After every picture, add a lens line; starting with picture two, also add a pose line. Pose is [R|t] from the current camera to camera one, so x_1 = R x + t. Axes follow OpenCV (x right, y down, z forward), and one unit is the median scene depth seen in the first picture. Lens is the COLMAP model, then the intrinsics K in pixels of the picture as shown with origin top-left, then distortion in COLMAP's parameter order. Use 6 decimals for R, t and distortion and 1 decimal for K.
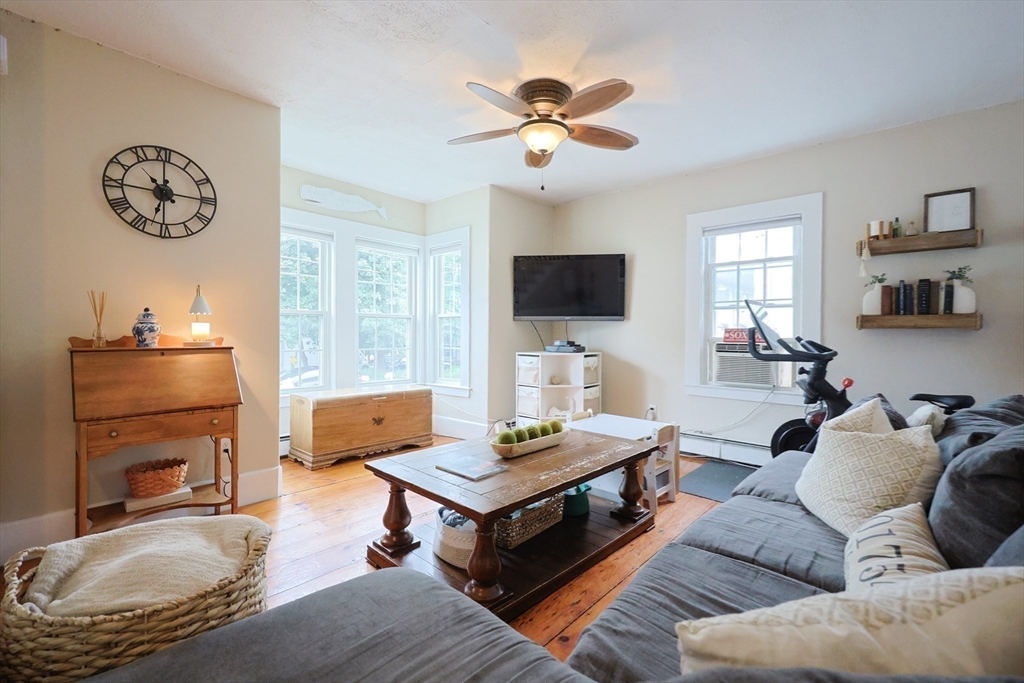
lens RADIAL K [[452.0, 0, 546.8], [0, 452.0, 337.8], [0, 0, 1]] dist [0.002418, 0.000109]
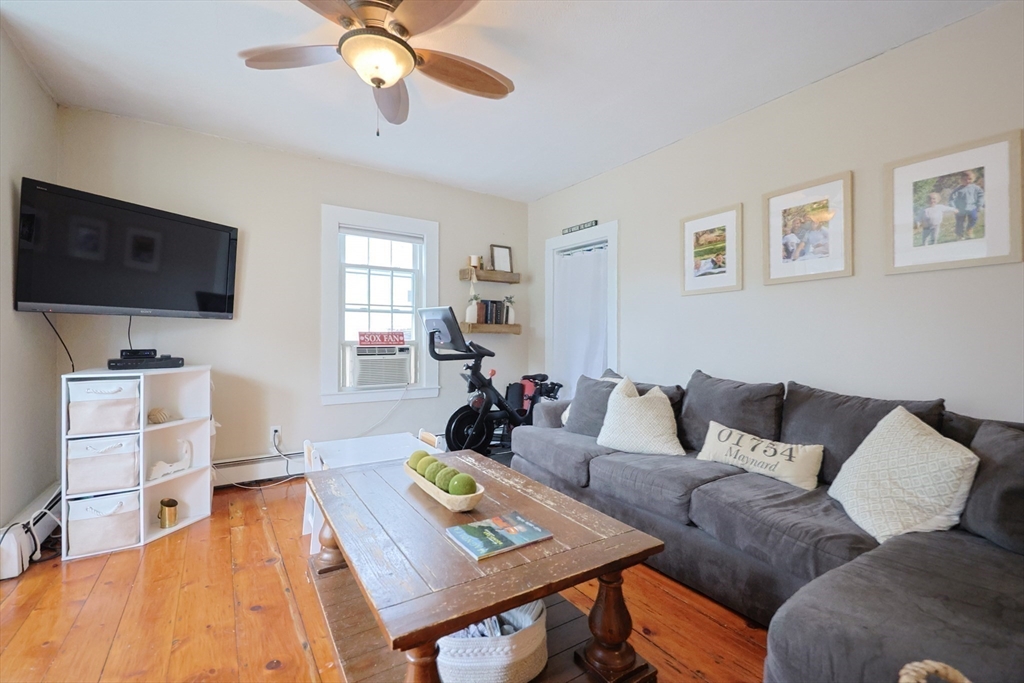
lens RADIAL K [[435.1, 0, 511.8], [0, 435.1, 334.8], [0, 0, 1]] dist [0.000018, -0.000333]
pose [[0.290498, 0.002358, 0.956873, -0.470216], [0.008298, 0.999953, -0.004983, -0.006964], [-0.956840, 0.009387, 0.290465, 0.464757]]
